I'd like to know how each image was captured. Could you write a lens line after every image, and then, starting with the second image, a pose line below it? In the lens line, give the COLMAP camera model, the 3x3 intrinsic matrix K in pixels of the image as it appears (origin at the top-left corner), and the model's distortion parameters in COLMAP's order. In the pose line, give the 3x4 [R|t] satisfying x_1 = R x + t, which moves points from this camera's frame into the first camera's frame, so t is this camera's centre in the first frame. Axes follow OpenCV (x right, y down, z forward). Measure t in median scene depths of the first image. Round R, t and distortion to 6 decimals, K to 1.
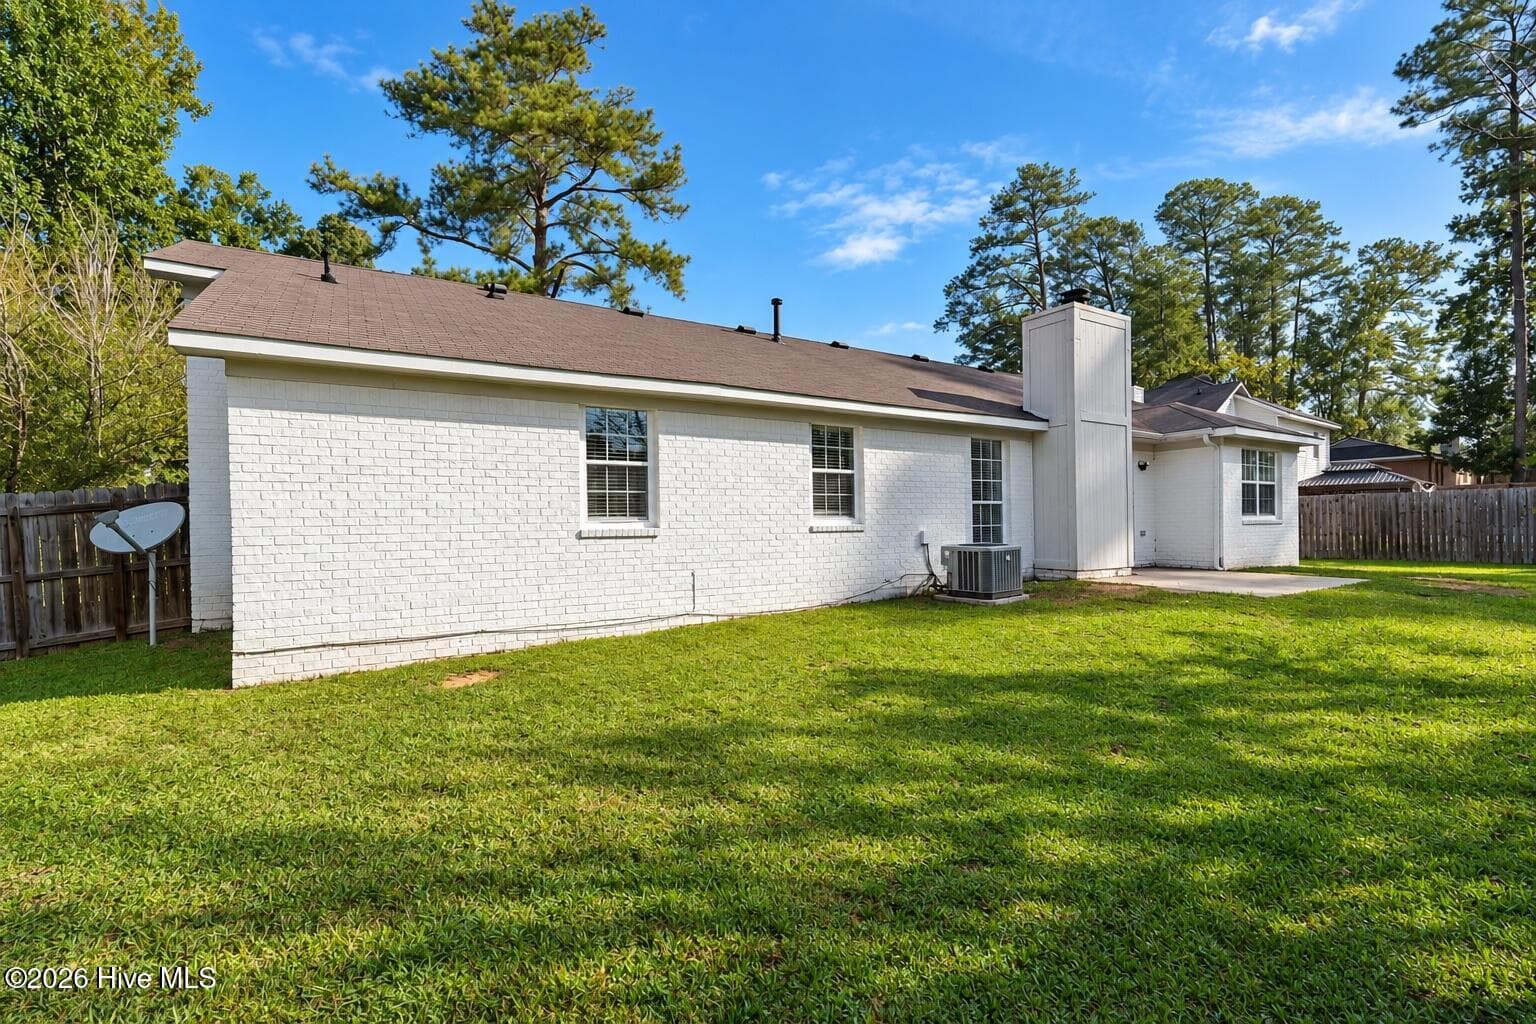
lens RADIAL K [[670.1, 0, 768.0], [0, 670.1, 512.0], [0, 0, 1]] dist [-0.007384, -0.000098]
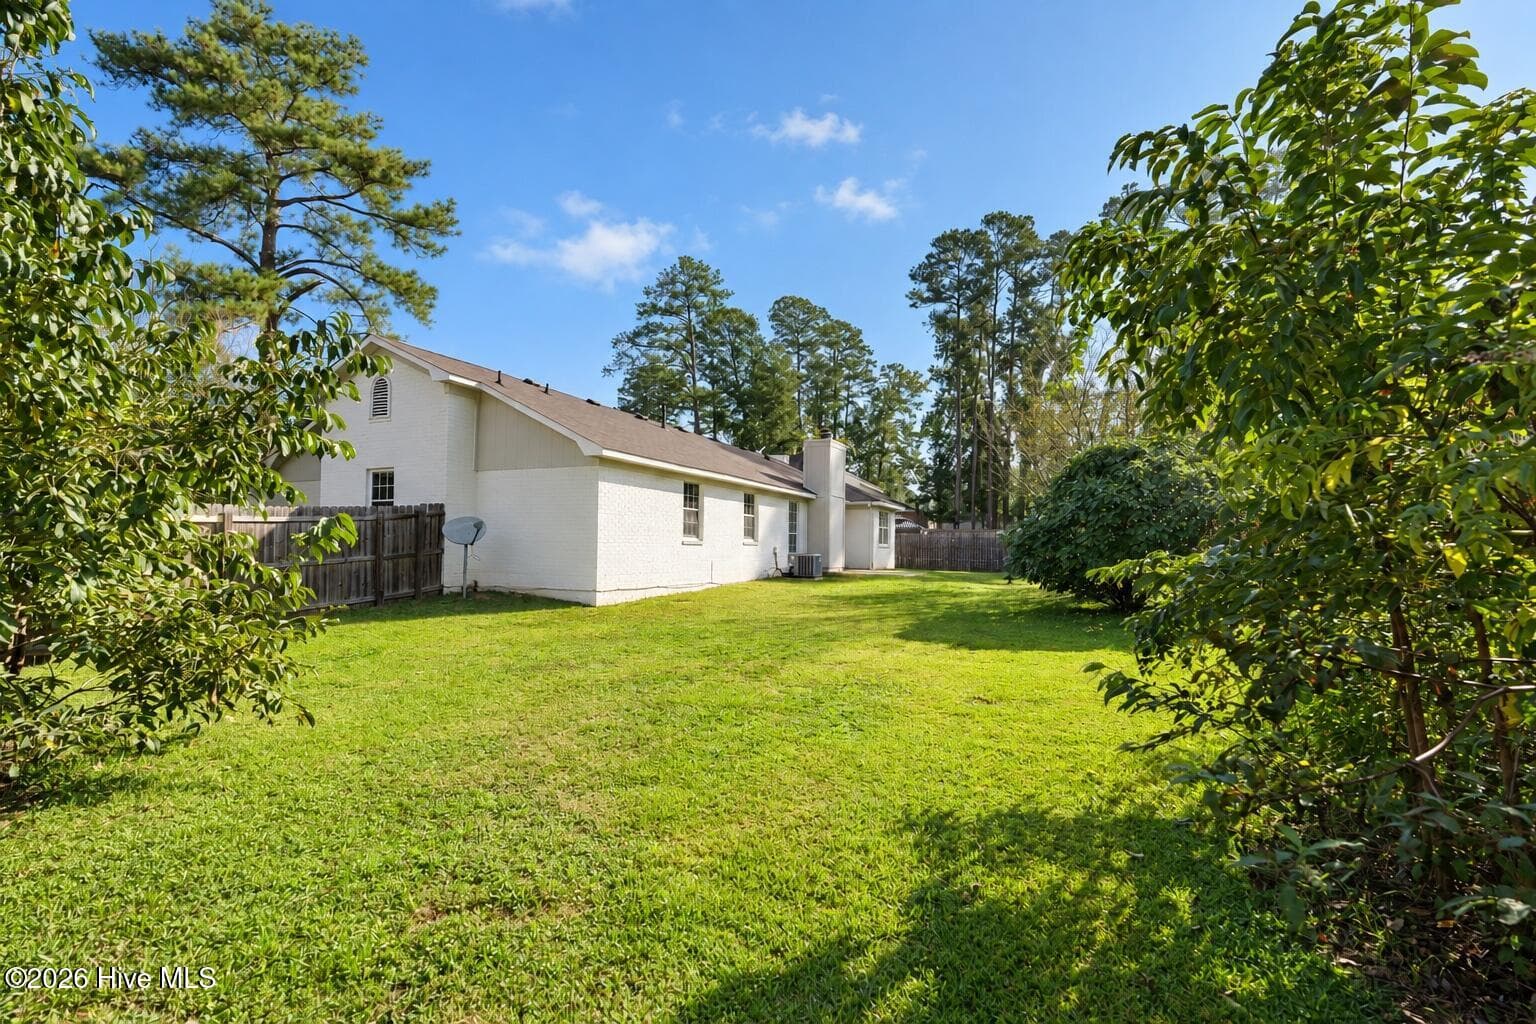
lens RADIAL K [[739.9, 0, 766.3], [0, 739.9, 514.8], [0, 0, 1]] dist [-0.024683, -0.000117]
pose [[0.816491, 0.046328, 0.575497, -0.253635], [-0.029940, 0.998832, -0.037929, 0.004631], [-0.576582, 0.013738, 0.816924, -0.191958]]
